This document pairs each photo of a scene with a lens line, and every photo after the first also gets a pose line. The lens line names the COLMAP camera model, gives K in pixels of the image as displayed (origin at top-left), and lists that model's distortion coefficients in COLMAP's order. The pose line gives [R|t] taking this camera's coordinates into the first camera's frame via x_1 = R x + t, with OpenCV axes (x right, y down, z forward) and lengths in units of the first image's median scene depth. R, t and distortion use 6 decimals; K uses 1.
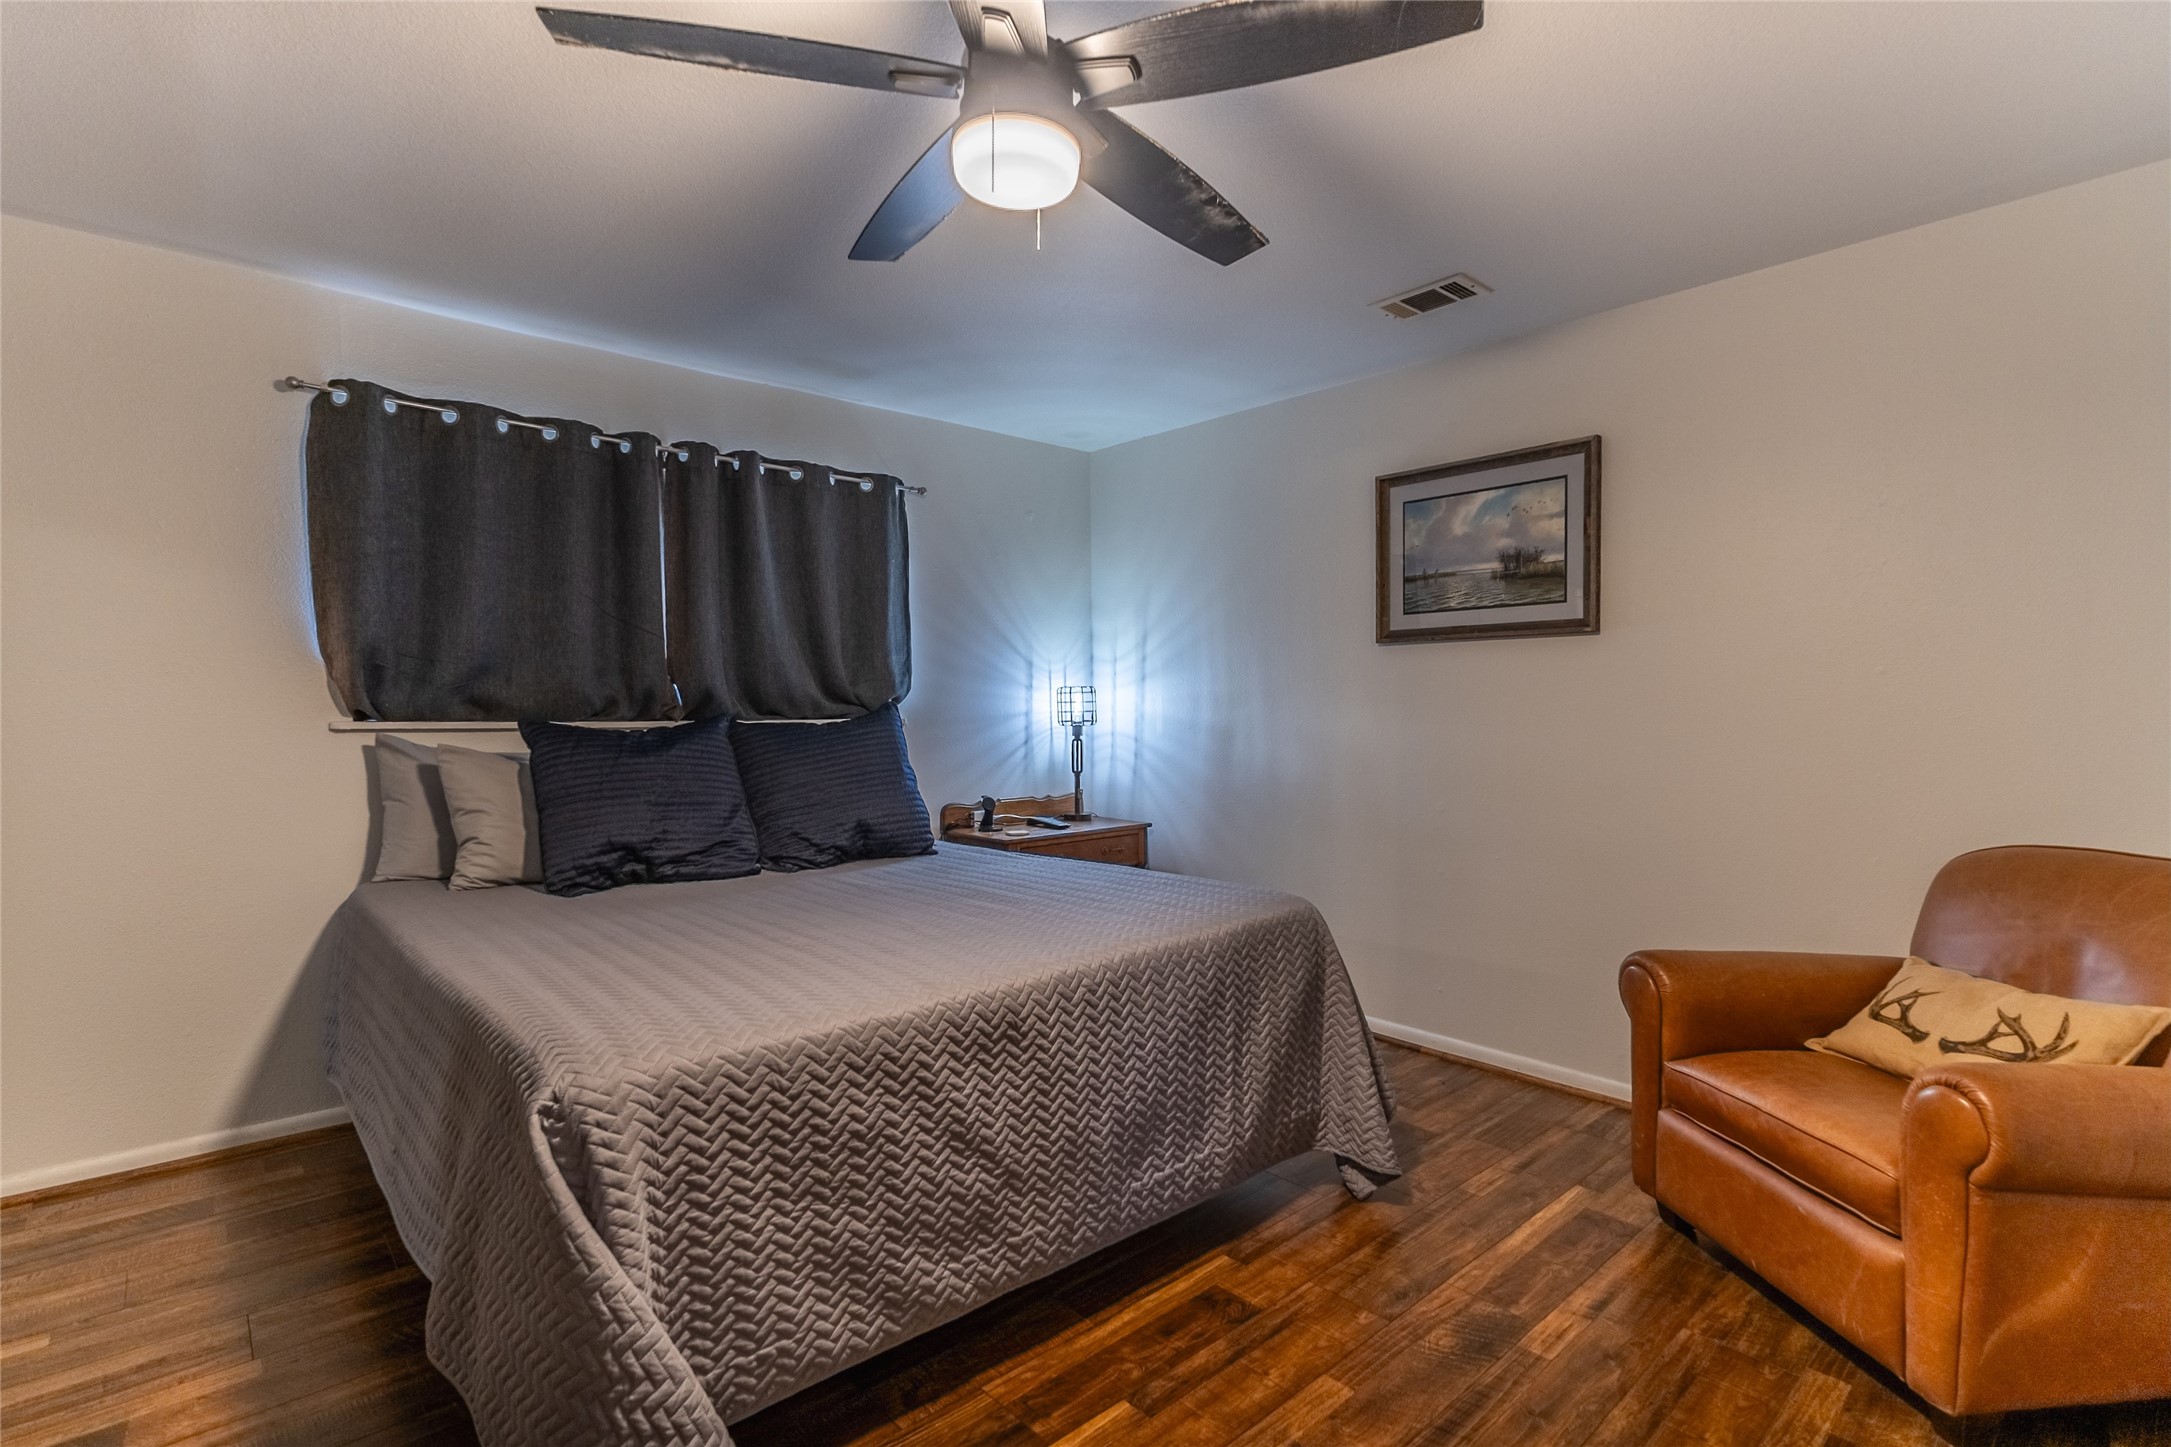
lens RADIAL K [[1018.9, 0, 1085.5], [0, 1018.9, 723.5], [0, 0, 1]] dist [-0.001358, 0.000787]
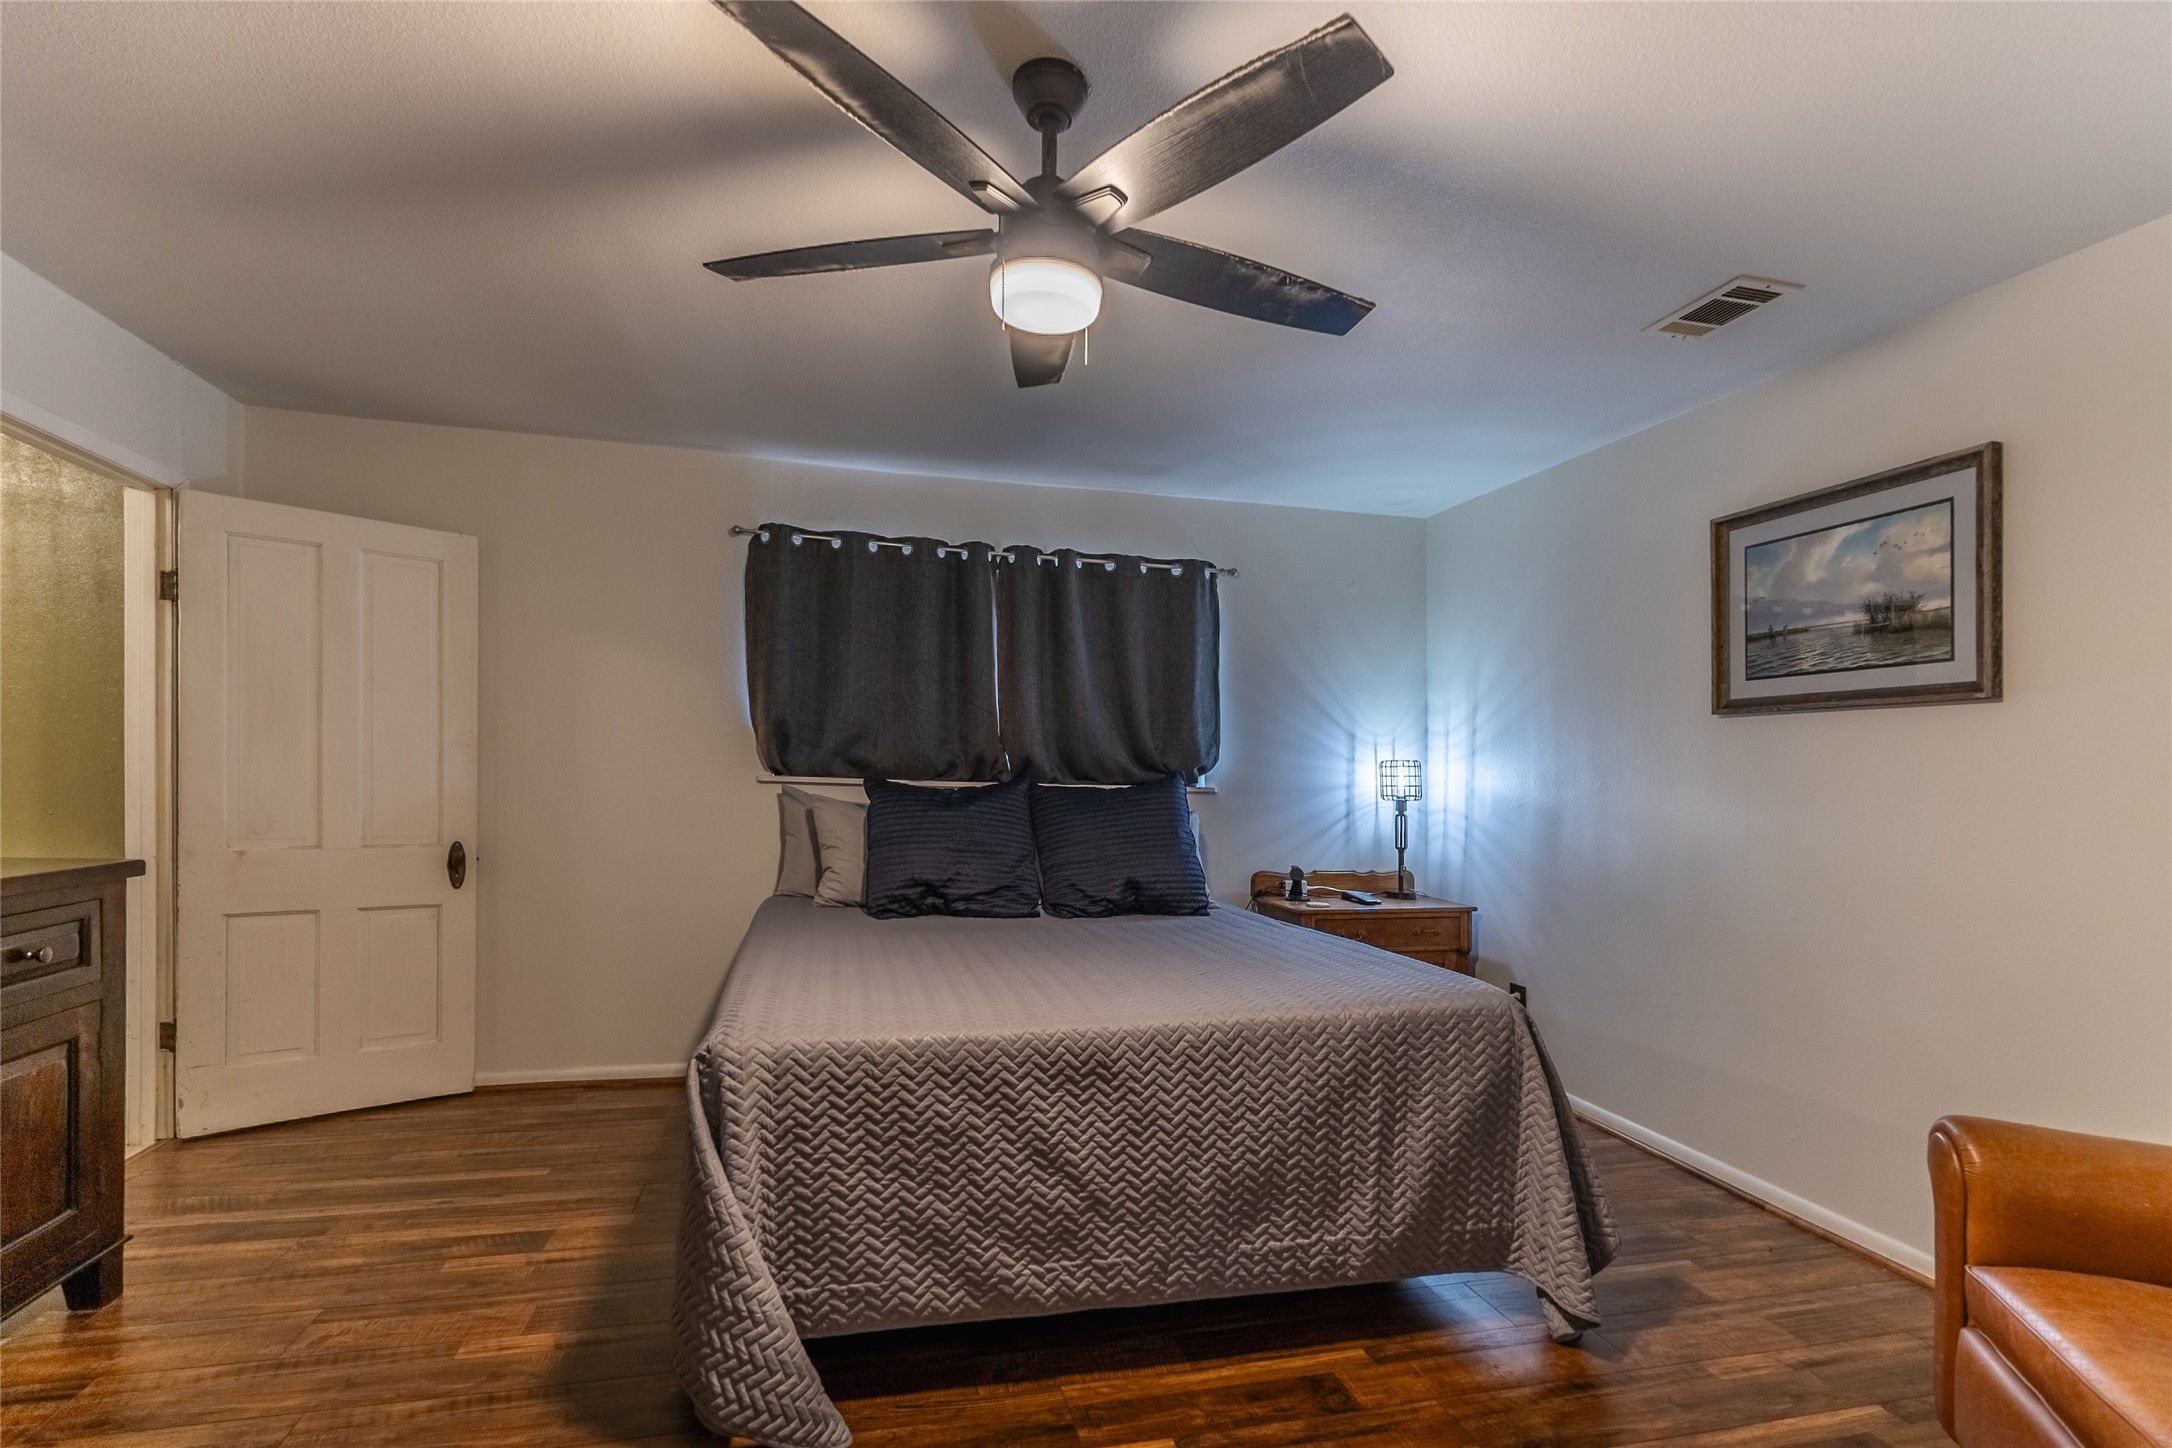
lens RADIAL K [[1005.1, 0, 1081.7], [0, 1005.1, 778.1], [0, 0, 1]] dist [-0.002072, 0.000141]
pose [[0.882311, 0.025828, -0.469958, 0.273968], [-0.033985, 0.999383, -0.008880, -0.000621], [0.469438, 0.023807, 0.882644, 0.019234]]
